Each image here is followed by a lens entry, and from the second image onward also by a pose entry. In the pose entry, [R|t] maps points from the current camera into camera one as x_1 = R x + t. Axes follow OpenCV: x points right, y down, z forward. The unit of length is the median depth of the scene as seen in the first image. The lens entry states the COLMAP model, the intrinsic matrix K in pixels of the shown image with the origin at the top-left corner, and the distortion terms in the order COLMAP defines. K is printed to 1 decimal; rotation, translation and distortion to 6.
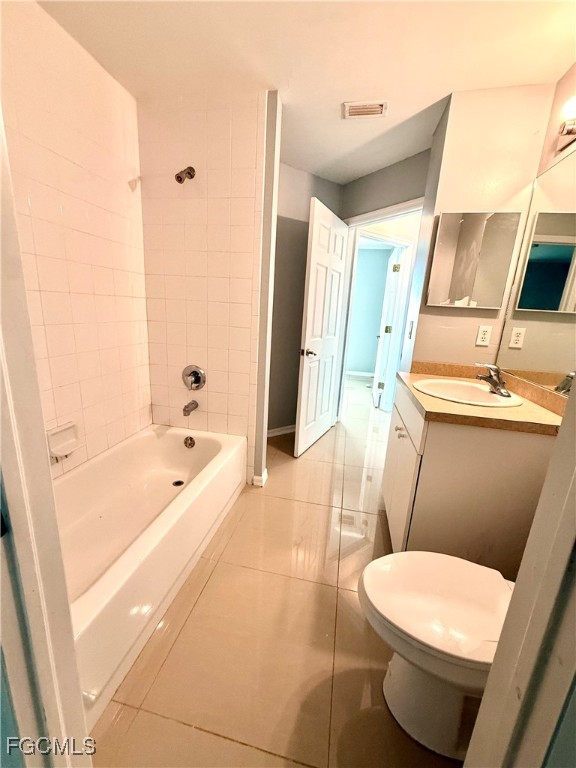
lens RADIAL K [[304.1, 0, 288.0], [0, 304.1, 384.0], [0, 0, 1]] dist [0.000528, 0.000257]
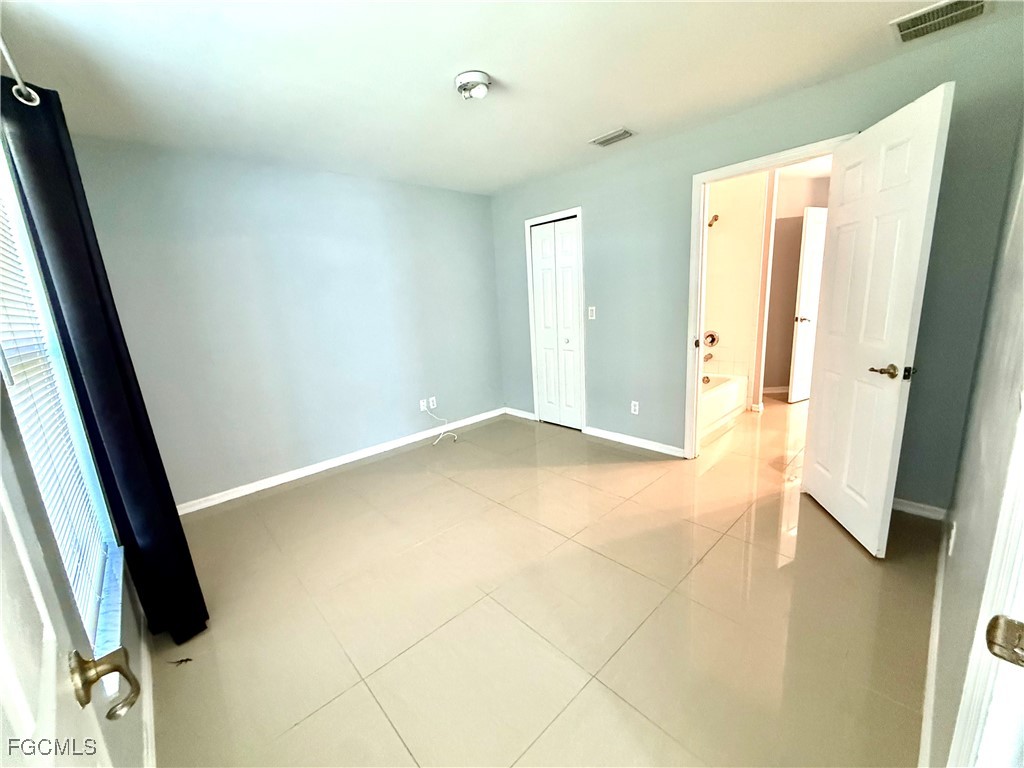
lens RADIAL K [[405.5, 0, 507.2], [0, 405.5, 382.3], [0, 0, 1]] dist [0.000528, 0.000257]
pose [[0.811496, 0.017836, -0.584085, 0.068557], [-0.032777, 0.999350, -0.015023, 0.263697], [0.583437, 0.031336, 0.811553, -1.290066]]
